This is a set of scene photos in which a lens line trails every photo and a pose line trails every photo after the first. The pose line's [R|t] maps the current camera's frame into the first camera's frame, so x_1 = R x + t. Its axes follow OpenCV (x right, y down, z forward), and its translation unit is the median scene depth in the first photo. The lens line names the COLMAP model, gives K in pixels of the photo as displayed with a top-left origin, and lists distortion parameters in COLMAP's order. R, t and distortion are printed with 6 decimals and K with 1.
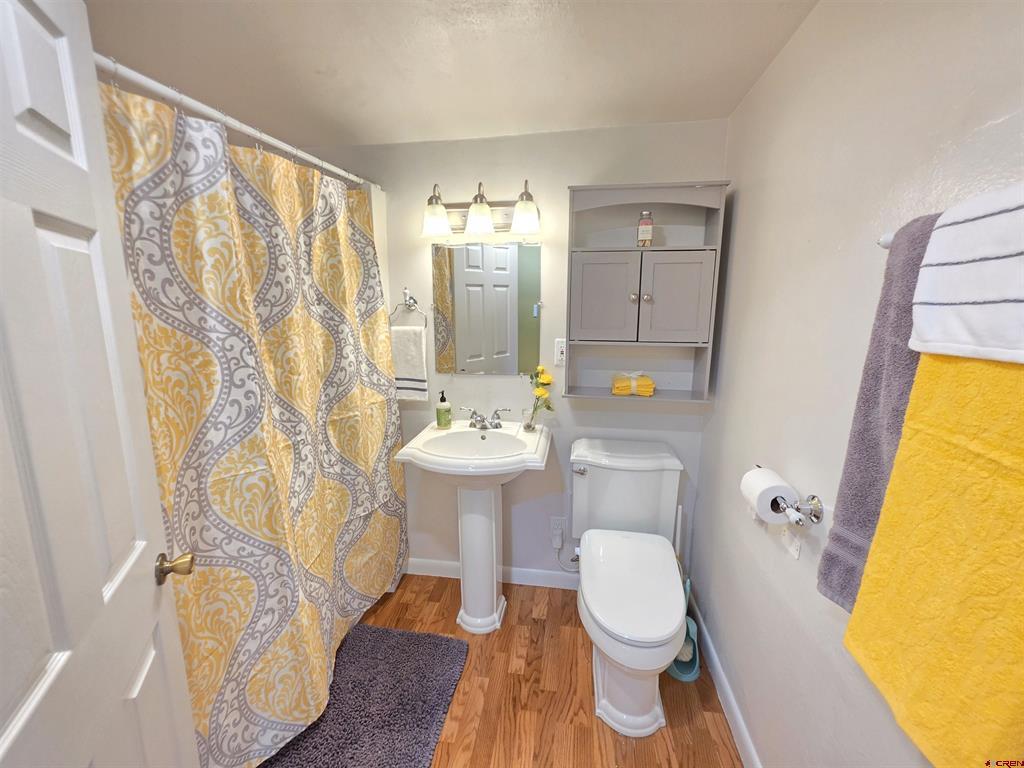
lens RADIAL K [[411.5, 0, 513.6], [0, 411.5, 381.2], [0, 0, 1]] dist [-0.002628, 0.001680]
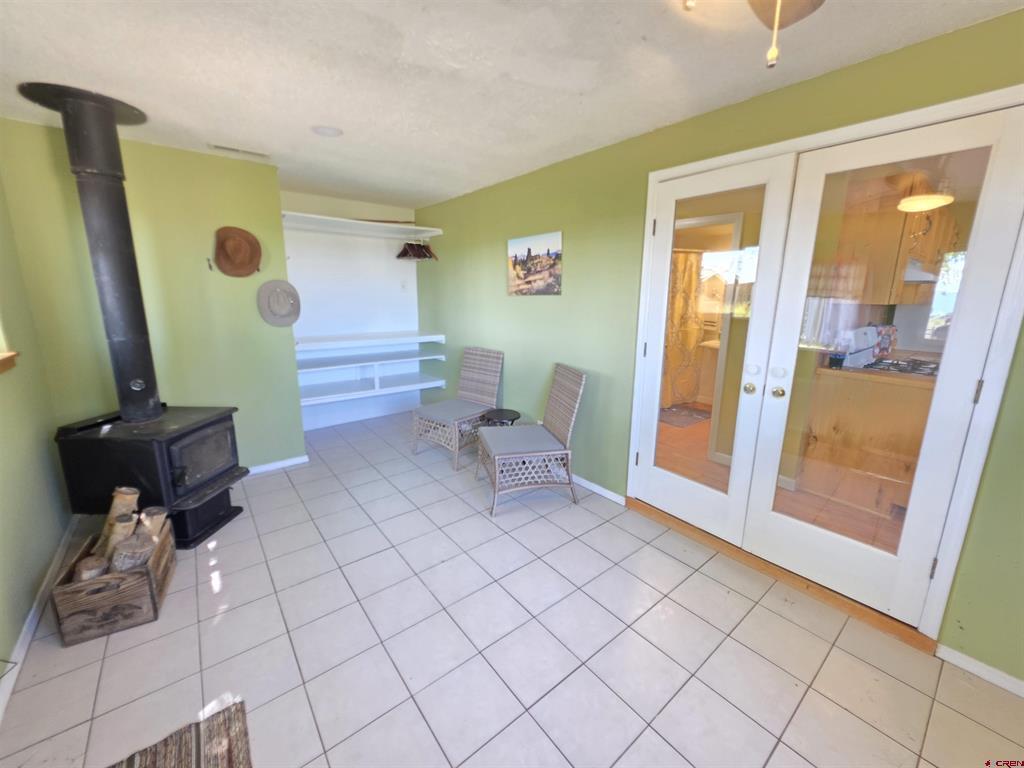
lens RADIAL K [[411.5, 0, 513.2], [0, 411.5, 380.2], [0, 0, 1]] dist [-0.002628, 0.001680]
pose [[0.732487, 0.152380, -0.663508, 0.775125], [-0.133218, 0.987869, 0.079804, 0.396906], [0.667619, 0.029936, 0.743901, -2.212690]]
